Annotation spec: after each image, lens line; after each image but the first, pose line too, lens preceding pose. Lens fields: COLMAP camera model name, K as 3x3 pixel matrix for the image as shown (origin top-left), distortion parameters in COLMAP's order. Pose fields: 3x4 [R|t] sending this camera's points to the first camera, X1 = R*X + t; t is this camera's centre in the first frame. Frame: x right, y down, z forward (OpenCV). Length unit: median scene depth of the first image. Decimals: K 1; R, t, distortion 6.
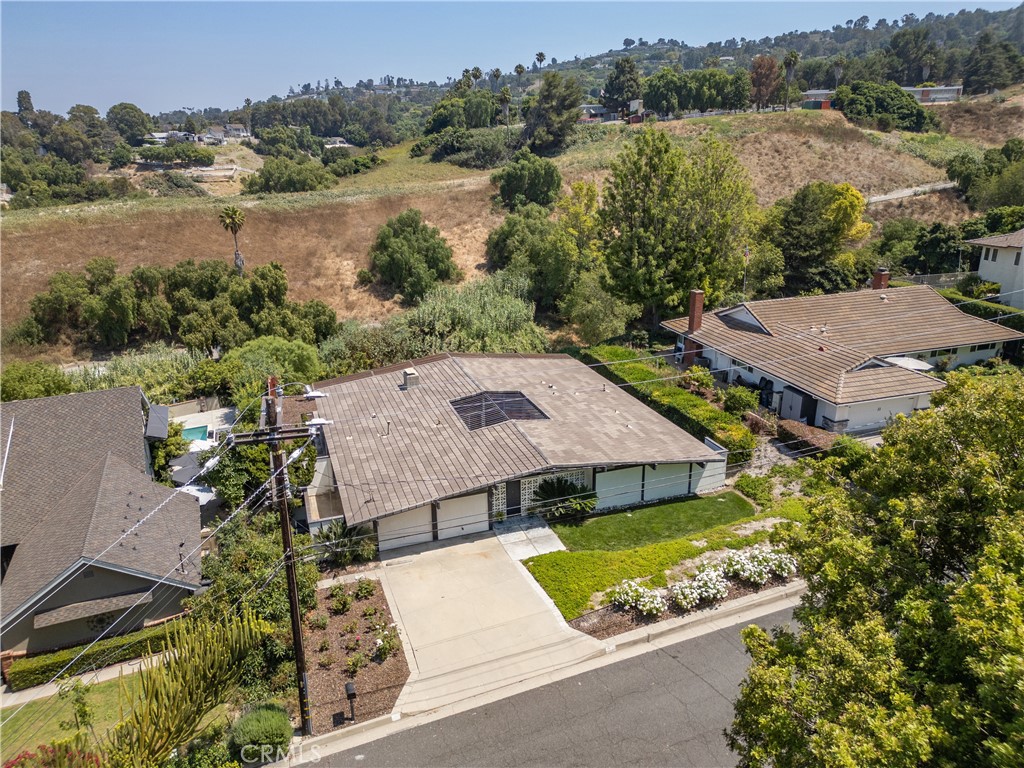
lens RADIAL K [[719.7, 0, 512.0], [0, 719.7, 384.0], [0, 0, 1]] dist [0.074741, -0.075499]
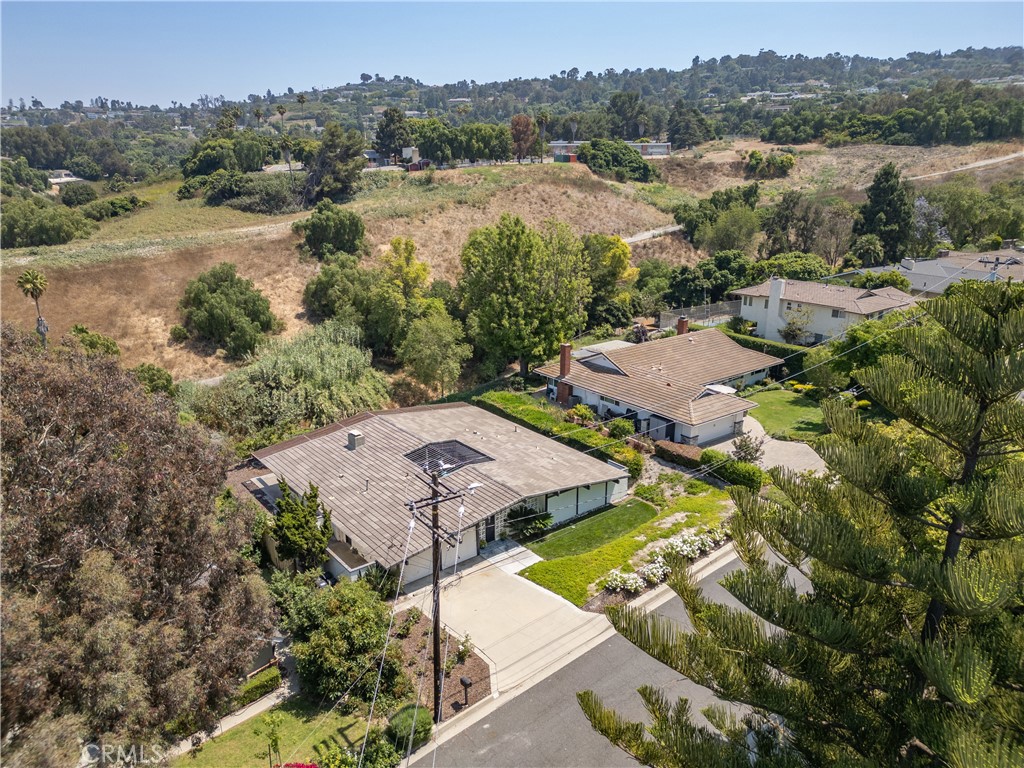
lens RADIAL K [[719.7, 0, 512.0], [0, 719.7, 384.0], [0, 0, 1]] dist [0.074741, -0.075499]
pose [[0.942130, -0.085339, 0.324205, -0.105569], [0.096491, 0.995163, -0.018446, -0.019391], [-0.321062, 0.048661, 0.945807, -0.066070]]
